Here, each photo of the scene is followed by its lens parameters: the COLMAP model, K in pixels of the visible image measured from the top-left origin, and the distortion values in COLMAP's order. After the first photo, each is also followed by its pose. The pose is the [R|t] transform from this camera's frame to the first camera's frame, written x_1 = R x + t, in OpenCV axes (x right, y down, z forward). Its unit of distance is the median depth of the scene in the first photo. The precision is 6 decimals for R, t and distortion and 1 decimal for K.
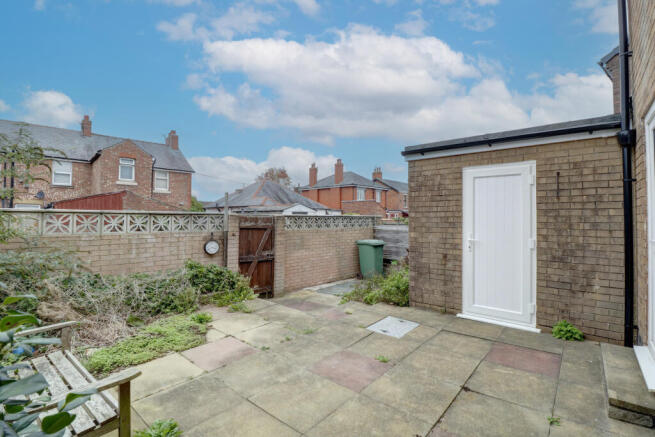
lens RADIAL K [[305.9, 0, 333.8], [0, 305.9, 215.9], [0, 0, 1]] dist [-0.005387, -0.003423]
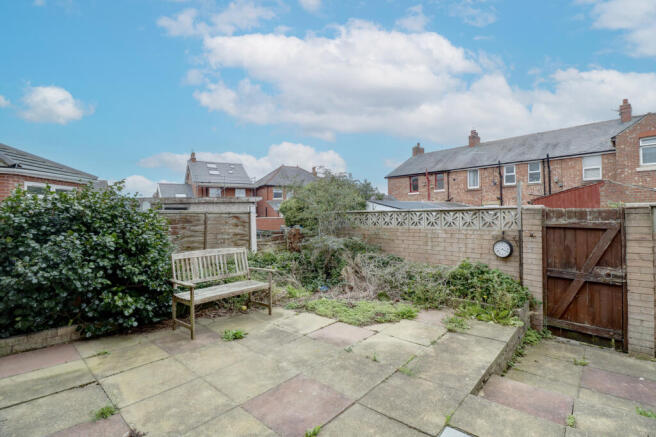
lens RADIAL K [[306.4, 0, 332.4], [0, 306.4, 215.1], [0, 0, 1]] dist [-0.005387, -0.003423]
pose [[-0.033446, -0.008605, -0.999403, 0.459432], [0.024150, 0.999664, -0.009415, 0.009575], [0.999149, -0.024451, -0.033227, 0.610968]]
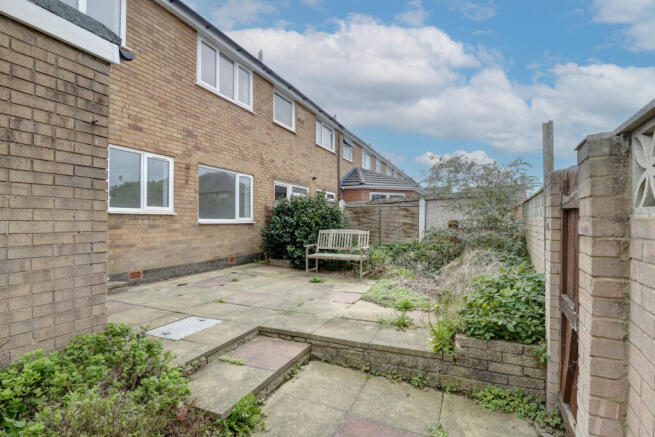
lens RADIAL K [[305.9, 0, 331.3], [0, 305.9, 220.2], [0, 0, 1]] dist [-0.005387, -0.003423]
pose [[-0.960444, -0.006167, -0.278405, 0.038418], [-0.001932, 0.999878, -0.015482, 0.067050], [0.278467, -0.014332, -0.960339, 1.422899]]
